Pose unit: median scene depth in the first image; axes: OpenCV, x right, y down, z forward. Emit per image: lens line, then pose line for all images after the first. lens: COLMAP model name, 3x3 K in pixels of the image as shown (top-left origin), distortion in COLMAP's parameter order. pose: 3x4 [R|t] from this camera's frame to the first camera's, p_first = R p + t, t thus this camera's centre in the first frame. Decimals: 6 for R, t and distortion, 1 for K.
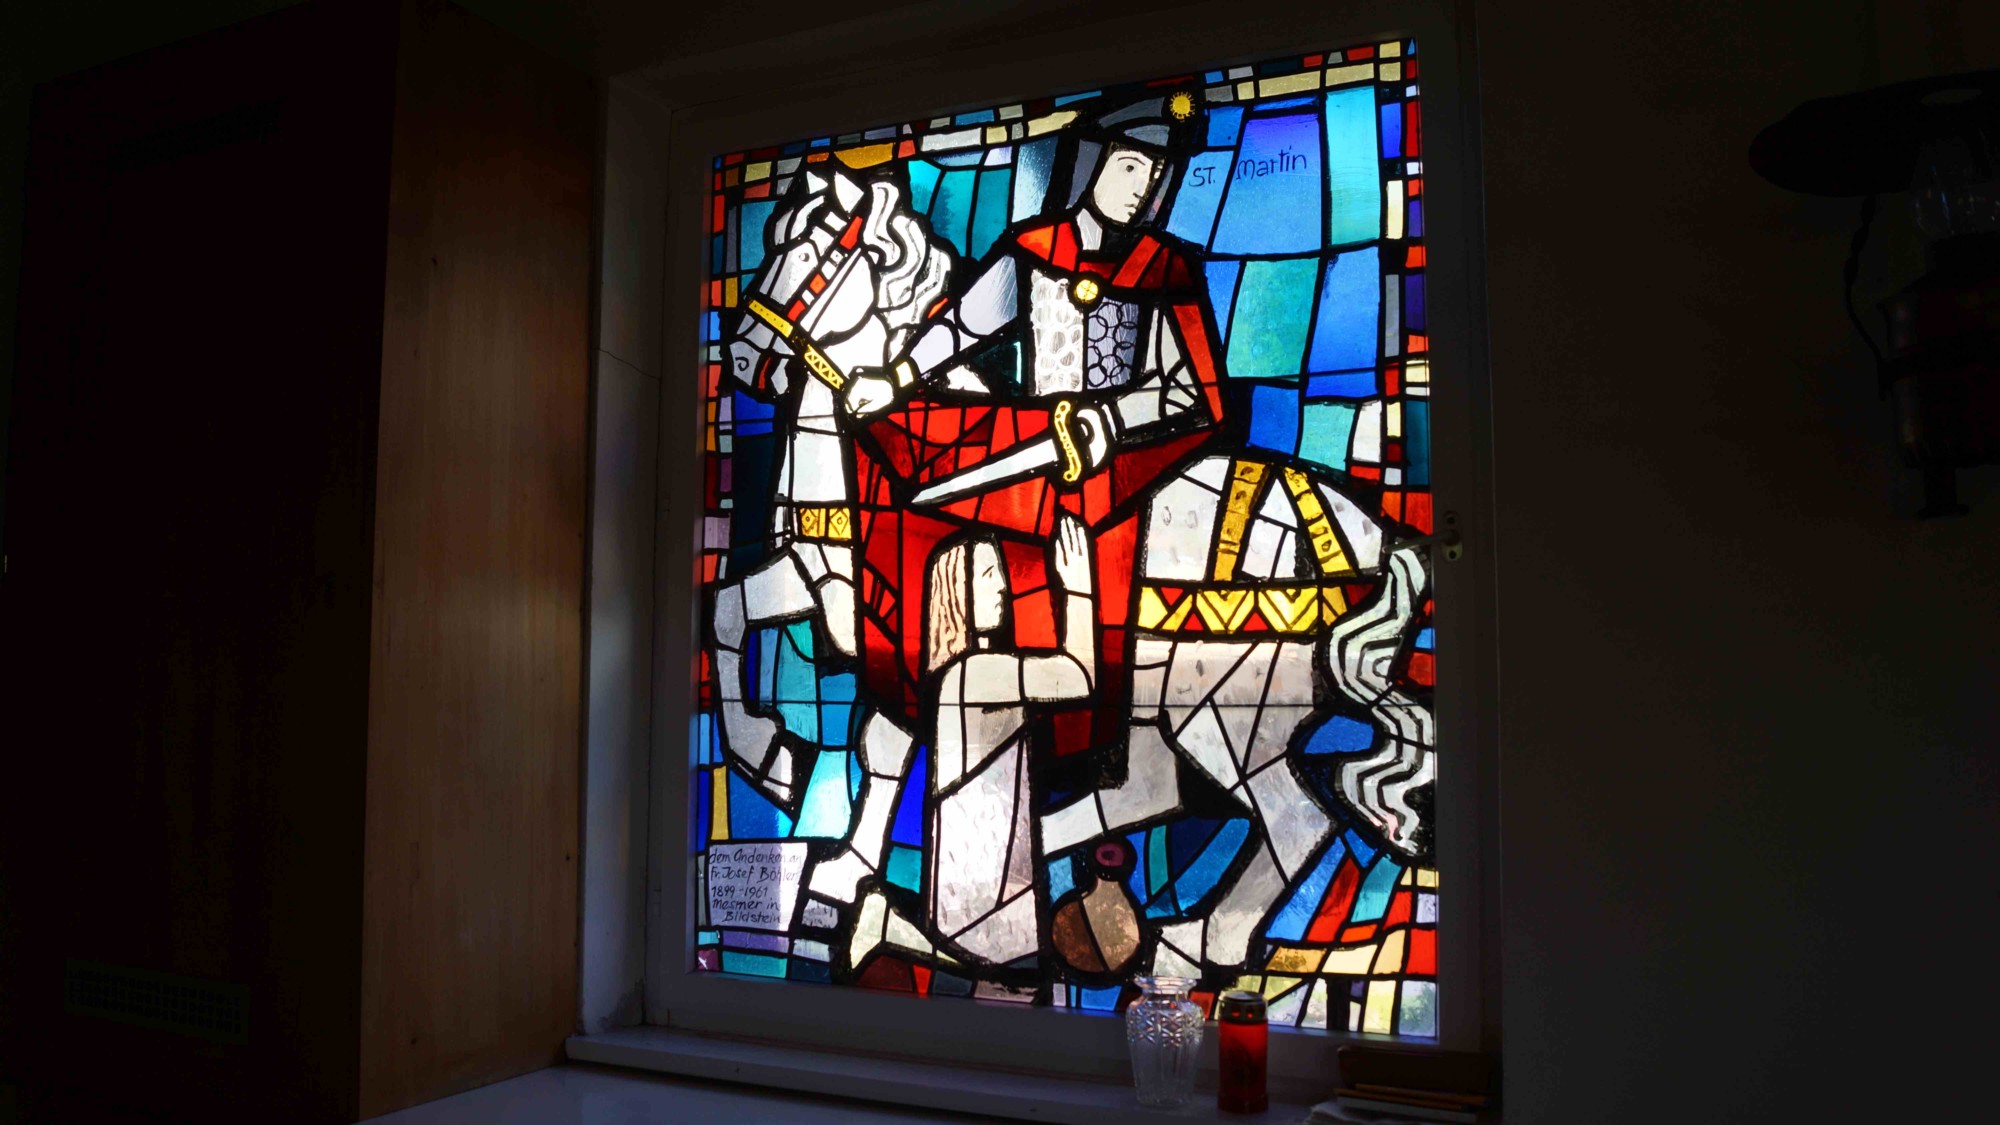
lens RADIAL K [[1547.6, 0, 1000.3], [0, 1547.6, 554.6], [0, 0, 1]] dist [-0.089858, 0.022674]
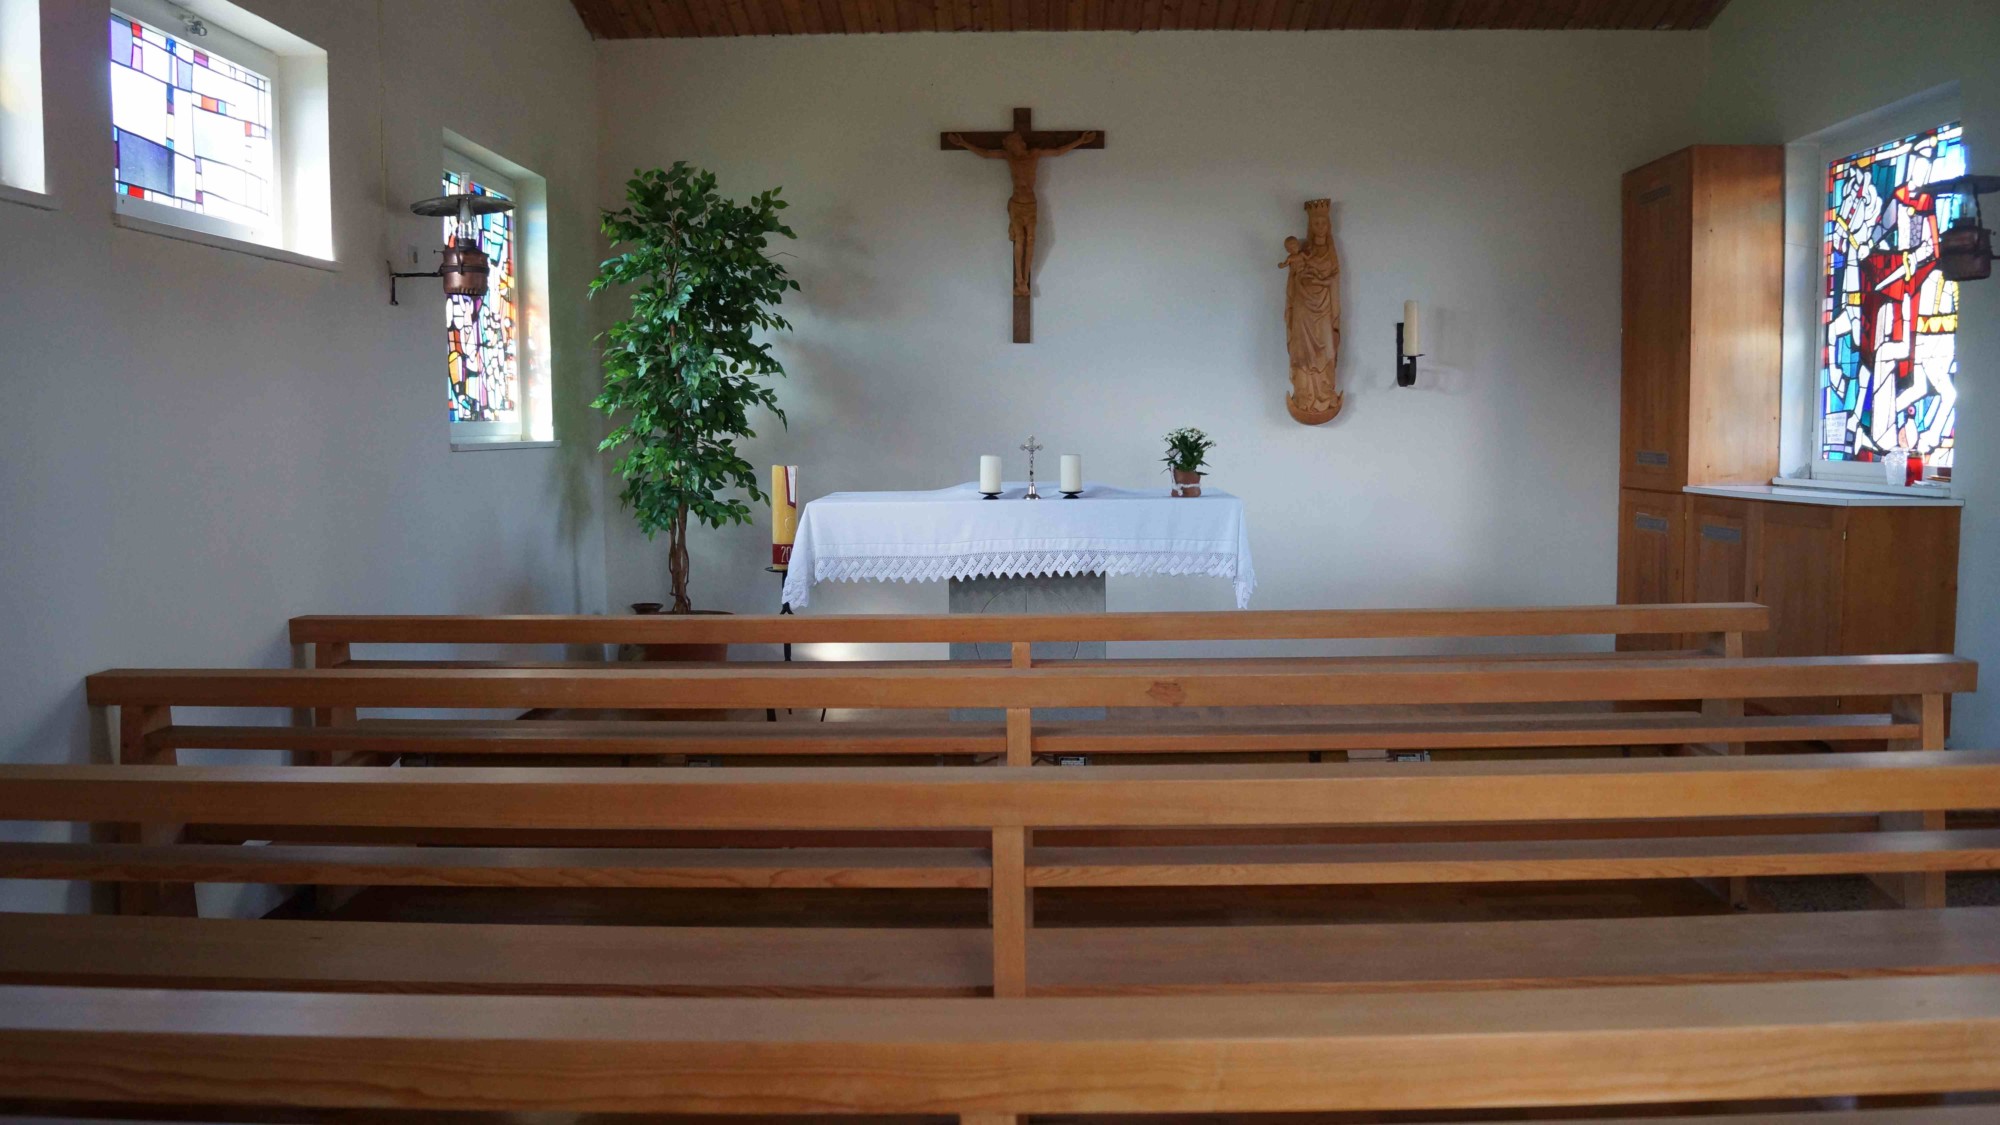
lens RADIAL K [[1547.6, 0, 988.1], [0, 1547.6, 557.2], [0, 0, 1]] dist [-0.089858, 0.022674]
pose [[0.404607, 0.072340, -0.911625, 1.796724], [0.091263, 0.988696, 0.118962, -0.024508], [0.909925, -0.131331, 0.393431, -1.586972]]
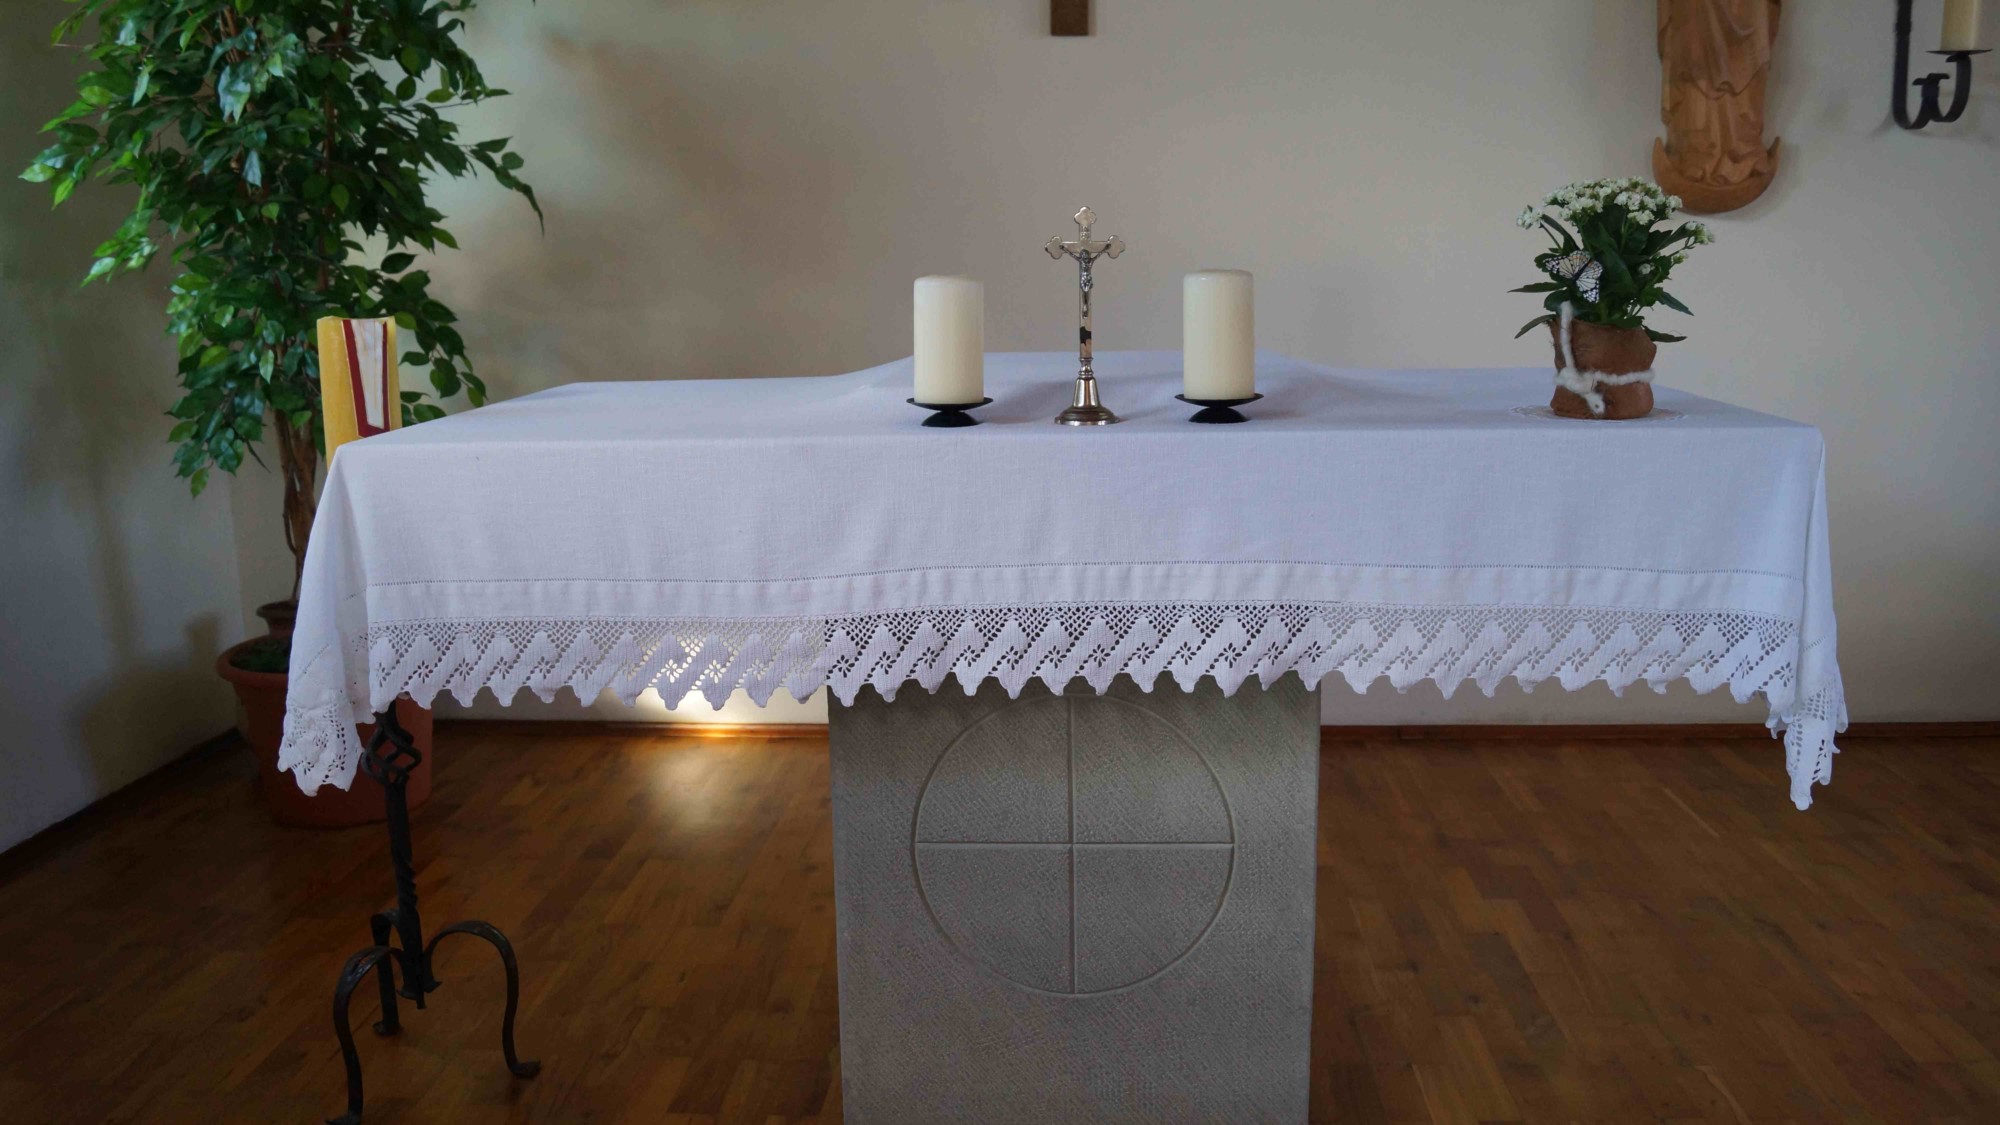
lens RADIAL K [[1547.6, 0, 990.8], [0, 1547.6, 559.2], [0, 0, 1]] dist [-0.089858, 0.022674]
pose [[0.367600, 0.168607, -0.914572, 0.192143], [0.101446, 0.970289, 0.219654, 0.083057], [0.924434, -0.173524, 0.339574, -0.822684]]
